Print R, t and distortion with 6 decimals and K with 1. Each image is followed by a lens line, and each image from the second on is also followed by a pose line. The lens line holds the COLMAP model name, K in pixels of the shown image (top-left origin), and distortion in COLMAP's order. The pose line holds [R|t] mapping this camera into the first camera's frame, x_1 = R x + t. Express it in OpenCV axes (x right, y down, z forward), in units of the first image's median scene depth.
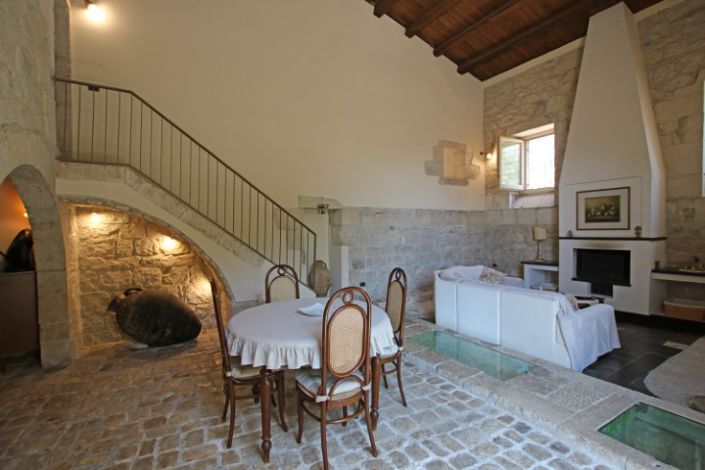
lens RADIAL K [[329.4, 0, 353.7], [0, 329.4, 237.4], [0, 0, 1]] dist [-0.020602, 0.000667]
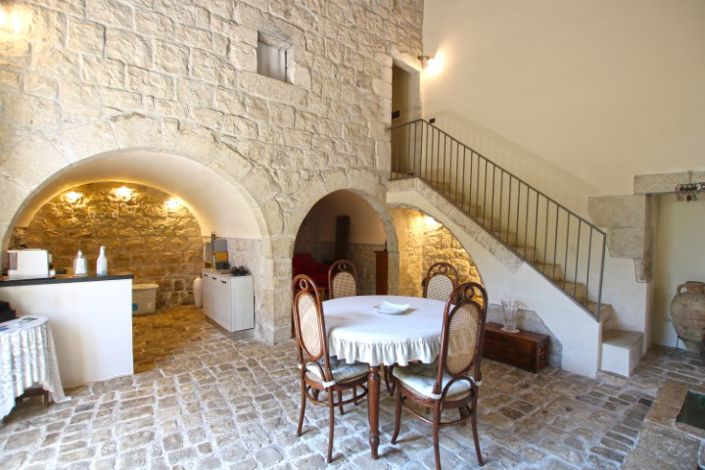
lens RADIAL K [[329.4, 0, 353.7], [0, 329.4, 237.4], [0, 0, 1]] dist [-0.020602, 0.000667]
pose [[0.151338, 0.030647, -0.988007, 0.381753], [-0.038366, 0.998948, 0.025110, 0.000481], [0.987737, 0.034106, 0.152355, 0.354809]]
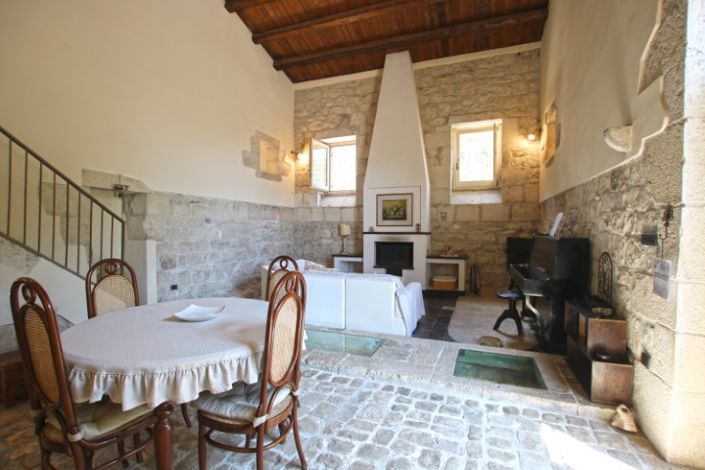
lens RADIAL K [[329.4, 0, 353.7], [0, 329.4, 237.4], [0, 0, 1]] dist [-0.020602, 0.000667]
pose [[0.784602, 0.002431, 0.619995, -0.141559], [0.000504, 0.999989, -0.004559, 0.024301], [-0.619999, 0.003889, 0.784593, 0.093078]]
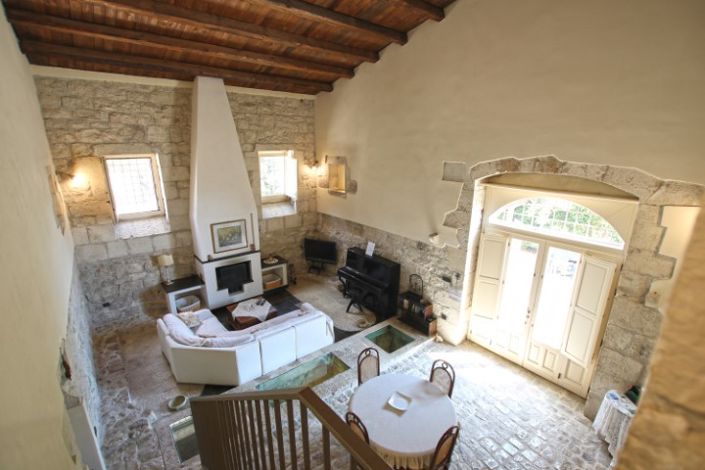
lens RADIAL K [[329.4, 0, 353.7], [0, 329.4, 237.4], [0, 0, 1]] dist [-0.020602, 0.000667]
pose [[-0.157714, -0.266060, 0.950967, -0.606479], [0.016042, 0.962202, 0.271864, -0.423726], [-0.987354, 0.058132, -0.147485, 0.648698]]
